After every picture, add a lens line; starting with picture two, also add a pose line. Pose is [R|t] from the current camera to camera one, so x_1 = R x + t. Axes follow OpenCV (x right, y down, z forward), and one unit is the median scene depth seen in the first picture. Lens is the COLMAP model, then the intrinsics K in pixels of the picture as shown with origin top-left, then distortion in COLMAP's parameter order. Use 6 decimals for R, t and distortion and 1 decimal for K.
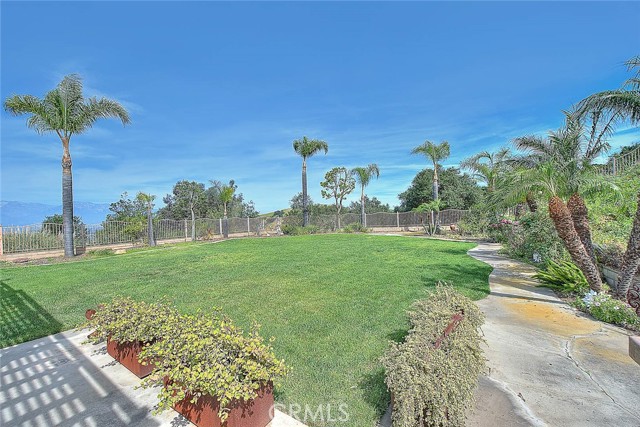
lens RADIAL K [[258.1, 0, 317.3], [0, 258.1, 230.9], [0, 0, 1]] dist [-0.000023, -0.000024]
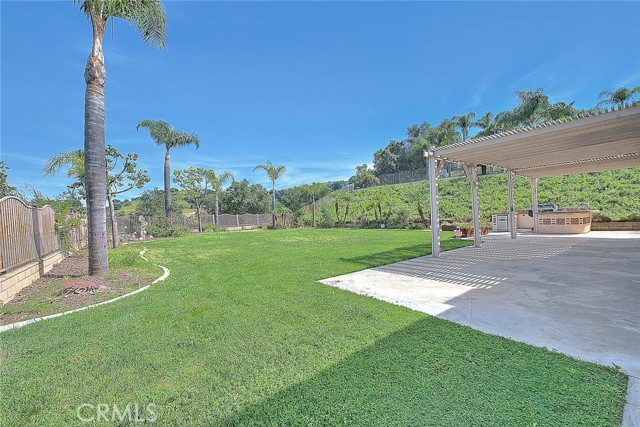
lens RADIAL K [[260.1, 0, 326.9], [0, 260.1, 211.4], [0, 0, 1]] dist [-0.002599, -0.000361]
pose [[0.282580, 0.045897, 0.958145, -0.713805], [0.076387, 0.994606, -0.070171, 0.030711], [-0.956198, 0.093018, 0.277549, 0.265496]]
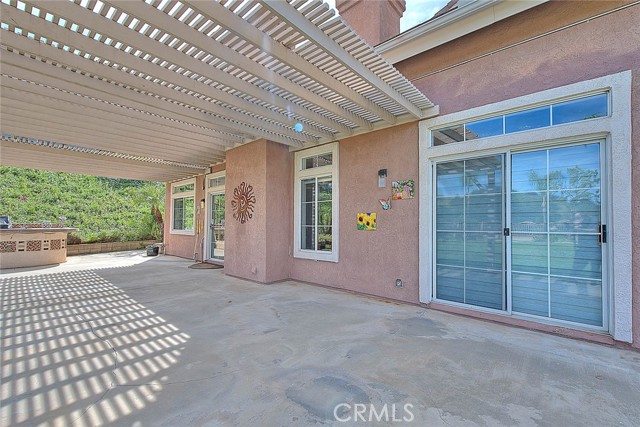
lens RADIAL K [[276.0, 0, 320.0], [0, 276.0, 213.5], [0, 0, 1]] dist [-0.002074, -0.000324]
pose [[-0.992504, 0.037530, 0.116305, -0.447885], [0.038831, 0.999206, 0.008941, 0.021631], [-0.115877, 0.013390, -0.993173, 0.247705]]
